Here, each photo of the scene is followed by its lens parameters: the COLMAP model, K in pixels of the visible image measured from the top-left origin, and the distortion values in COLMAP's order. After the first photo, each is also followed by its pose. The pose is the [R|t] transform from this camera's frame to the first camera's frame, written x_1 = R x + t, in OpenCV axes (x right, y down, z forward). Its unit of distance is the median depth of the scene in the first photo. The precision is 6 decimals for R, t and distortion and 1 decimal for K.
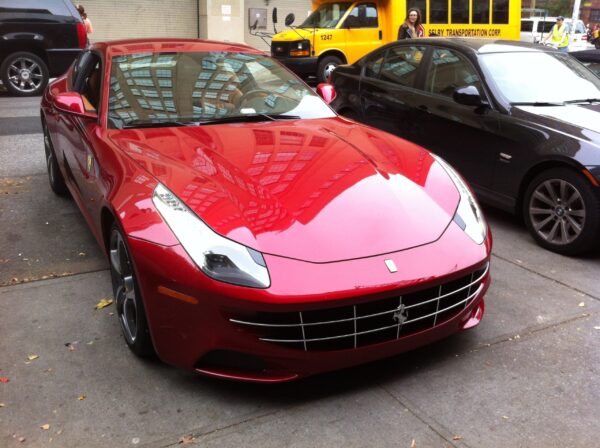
lens RADIAL K [[572.7, 0, 300.0], [0, 572.7, 224.0], [0, 0, 1]] dist [0.045202, -0.191307]
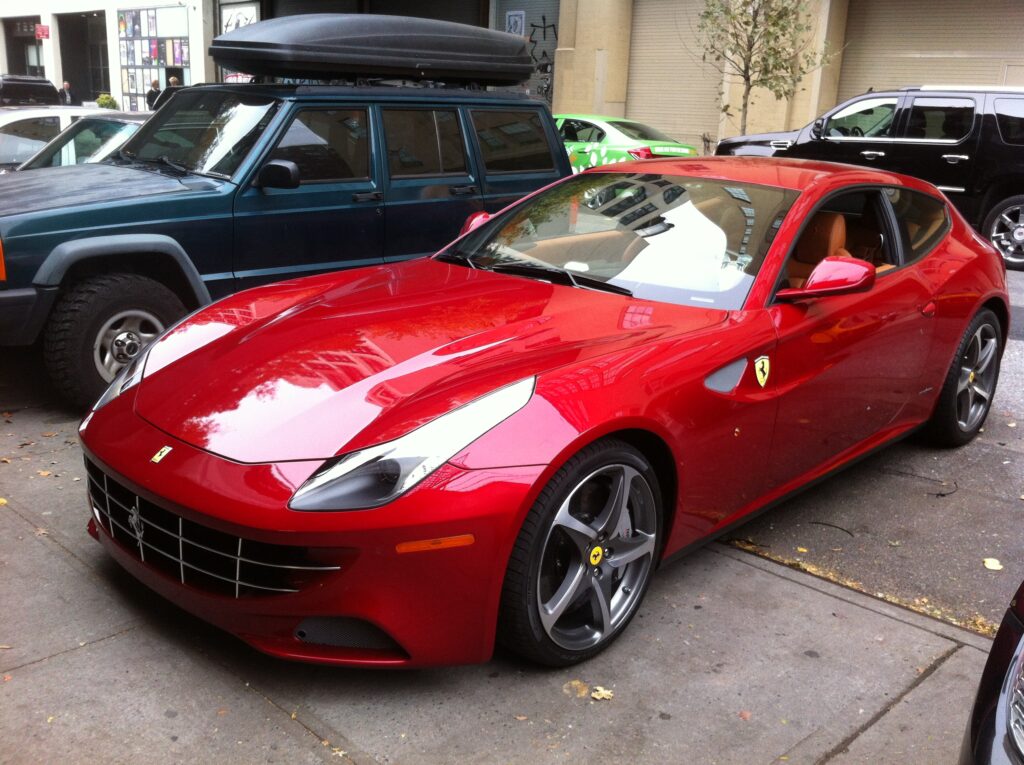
lens RADIAL K [[977.5, 0, 512.0], [0, 977.5, 382.5], [0, 0, 1]] dist [0.045202, -0.191307]
pose [[0.342145, 0.247007, -0.906600, 1.331005], [-0.347841, 0.929583, 0.121996, -0.289847], [0.872894, 0.273612, 0.403971, 0.871360]]
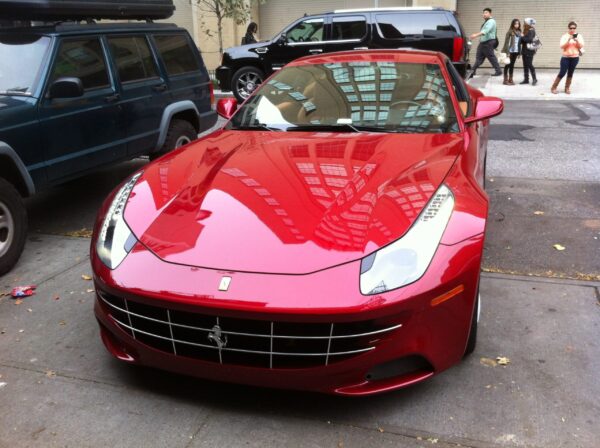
lens RADIAL K [[572.7, 0, 300.0], [0, 572.7, 224.0], [0, 0, 1]] dist [0.045202, -0.191307]
pose [[0.714473, 0.181820, -0.675625, 0.859197], [-0.201895, 0.978144, 0.049727, -0.093235], [0.669900, 0.100877, 0.735566, 0.390003]]
